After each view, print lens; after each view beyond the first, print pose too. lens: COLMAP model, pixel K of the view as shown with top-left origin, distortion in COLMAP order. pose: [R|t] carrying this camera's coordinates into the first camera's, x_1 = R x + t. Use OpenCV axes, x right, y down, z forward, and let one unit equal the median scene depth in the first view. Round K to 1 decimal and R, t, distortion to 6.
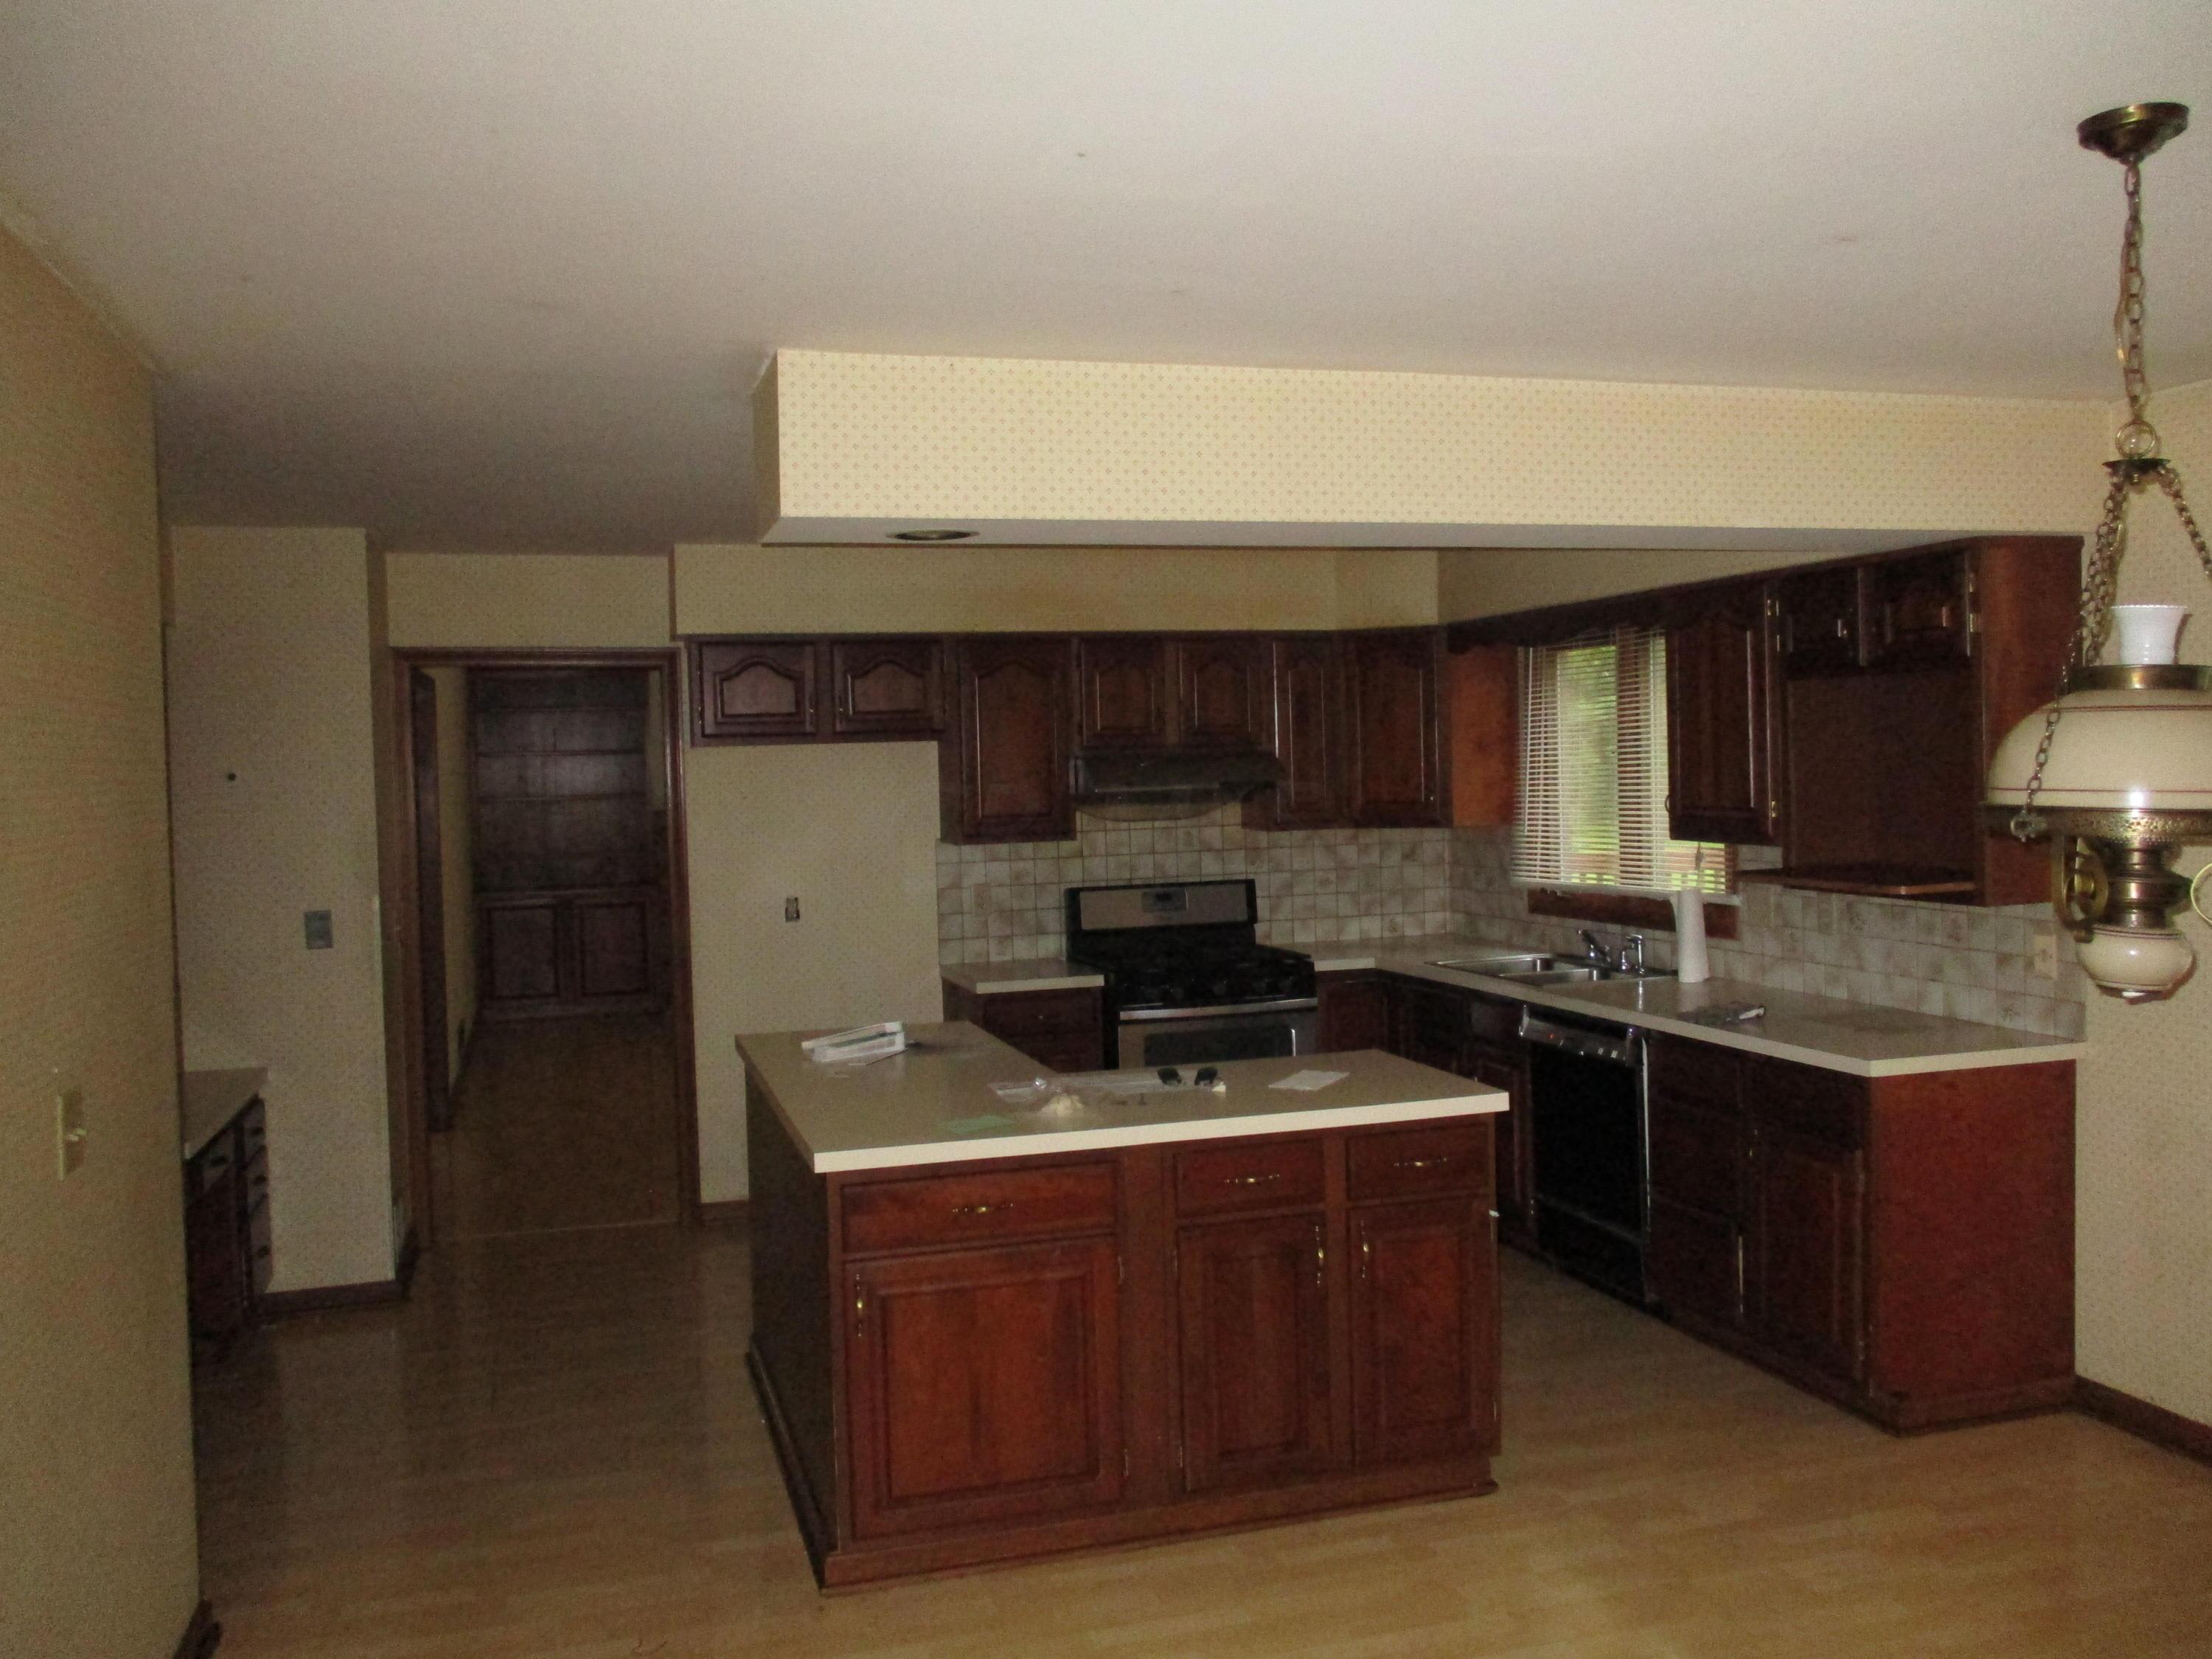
lens RADIAL K [[1860.5, 0, 1110.7], [0, 1860.5, 830.0], [0, 0, 1]] dist [-0.049631, -0.001281]
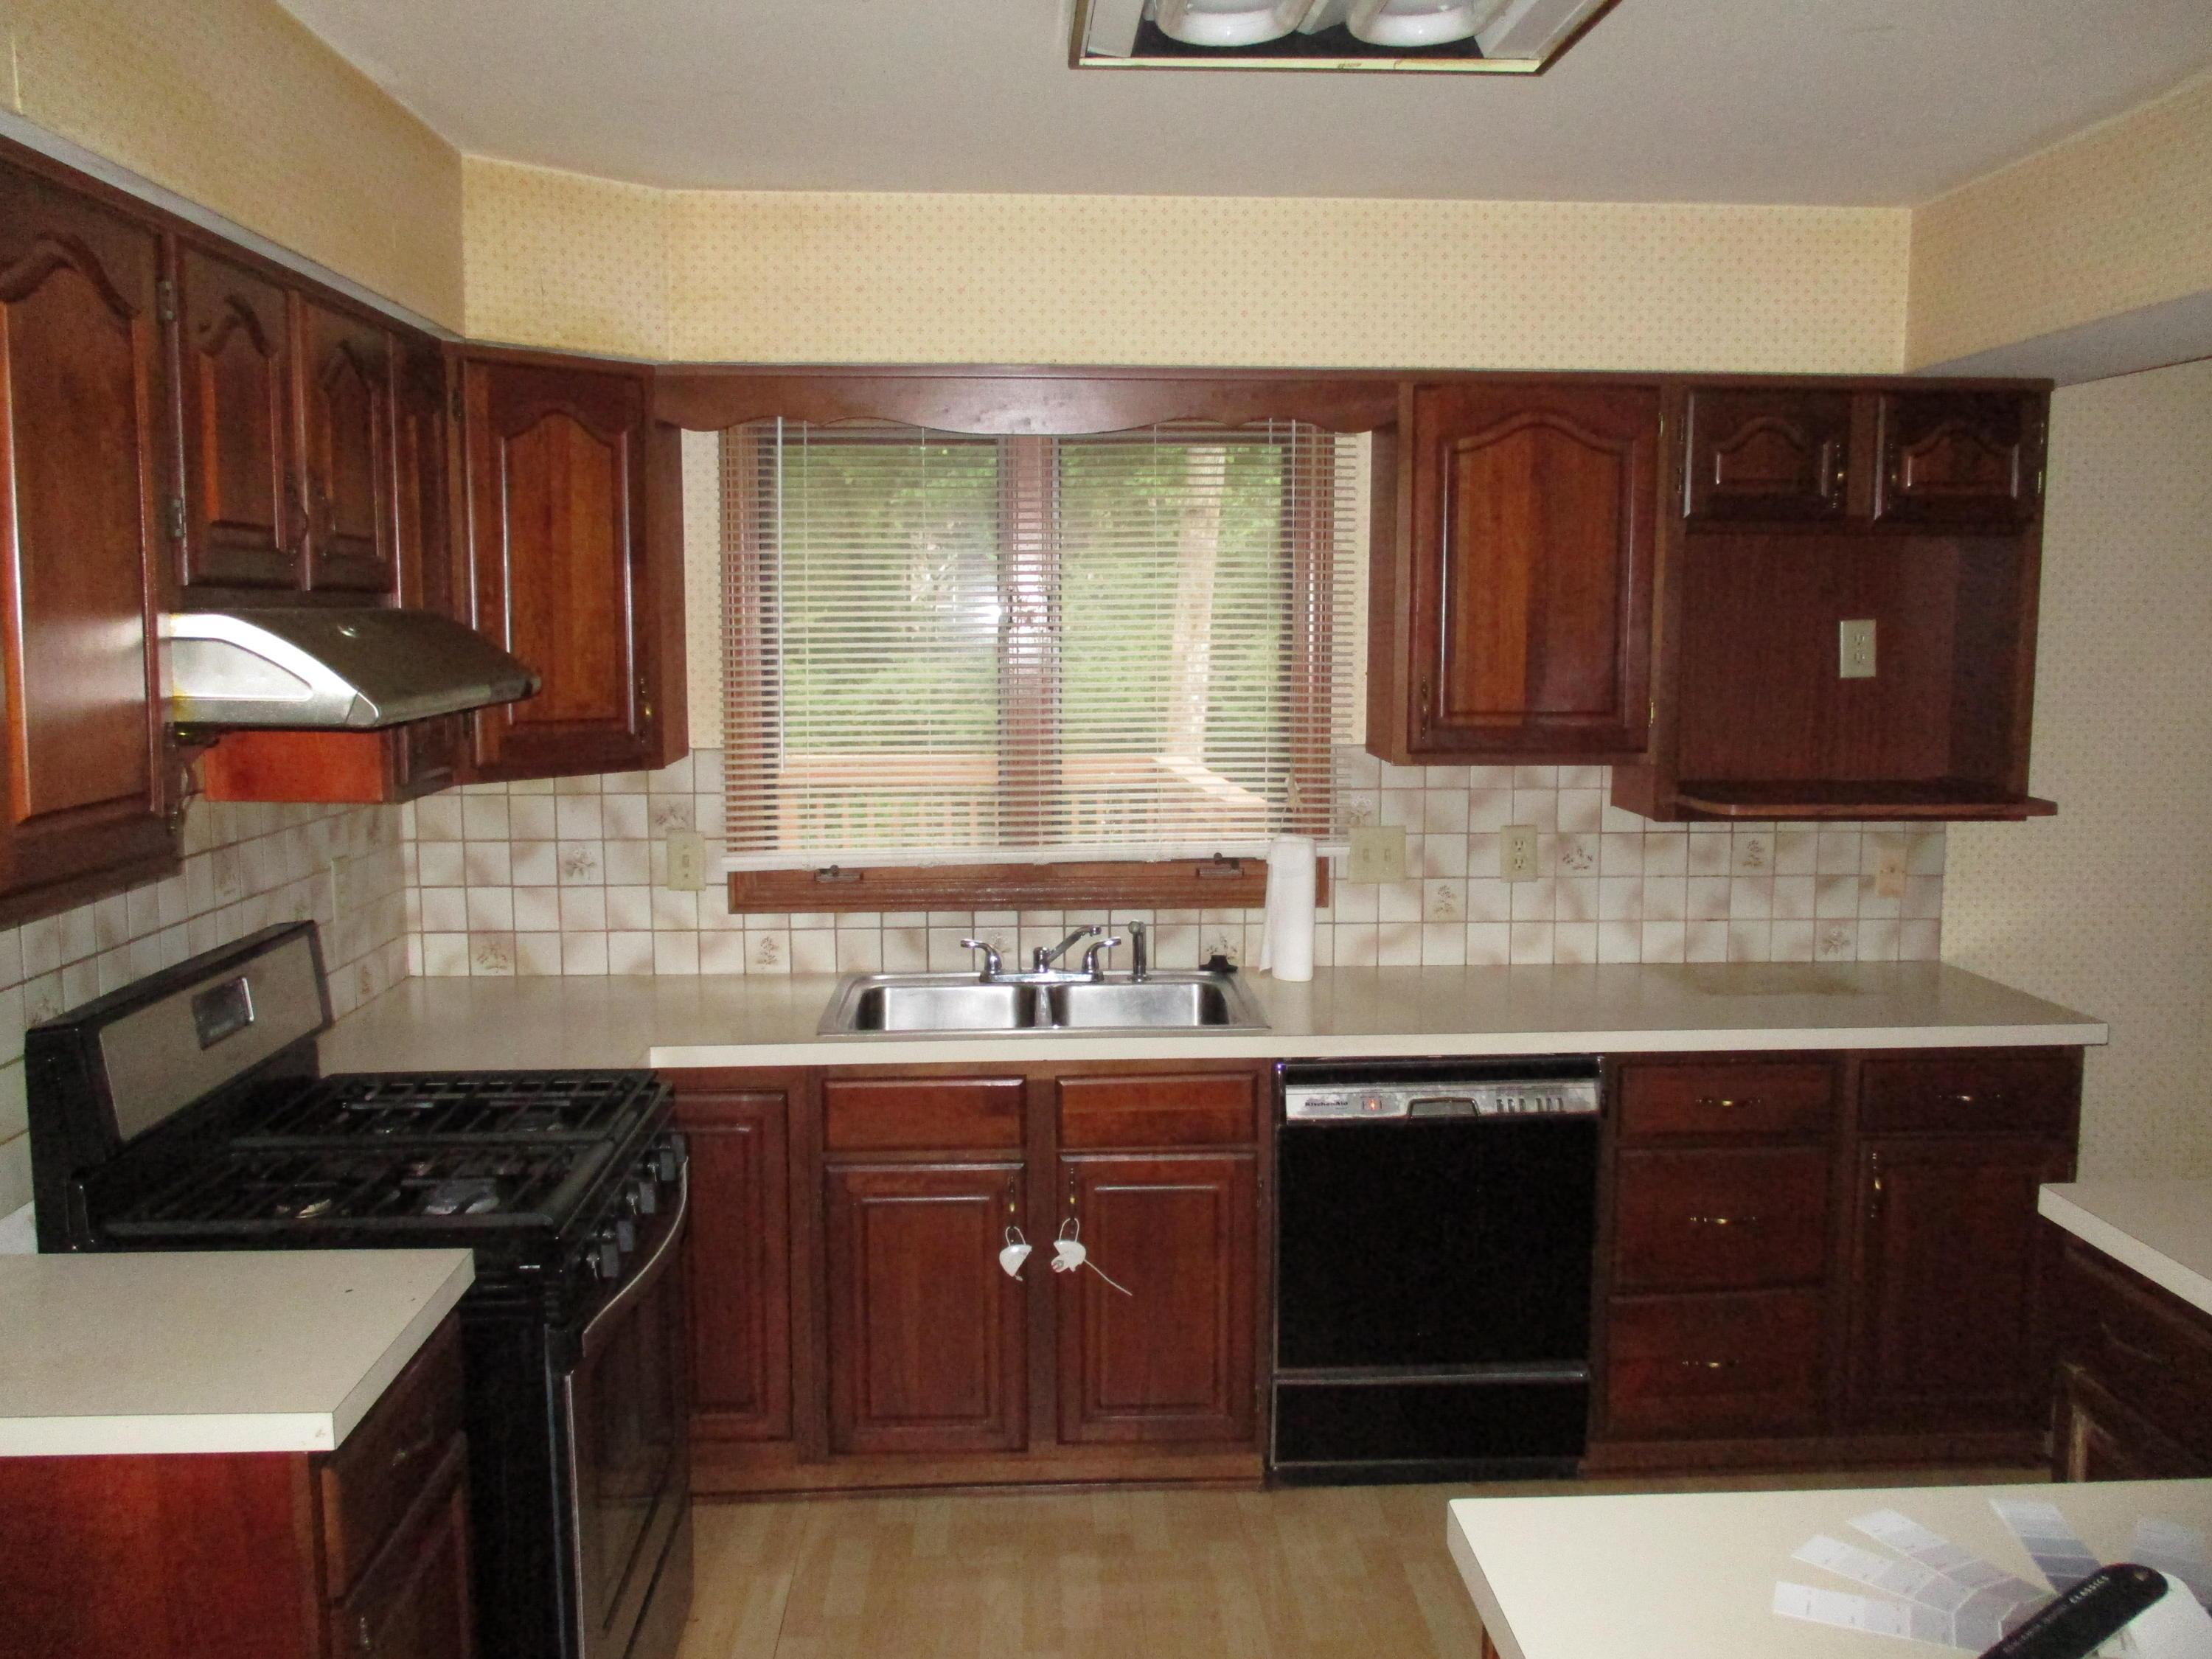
lens RADIAL K [[1860.5, 0, 1101.1], [0, 1860.5, 818.8], [0, 0, 1]] dist [-0.049631, -0.001281]
pose [[0.250029, -0.089415, 0.964101, -0.394873], [0.029988, 0.995964, 0.084593, -0.038691], [-0.967774, 0.007761, 0.251702, 1.045674]]
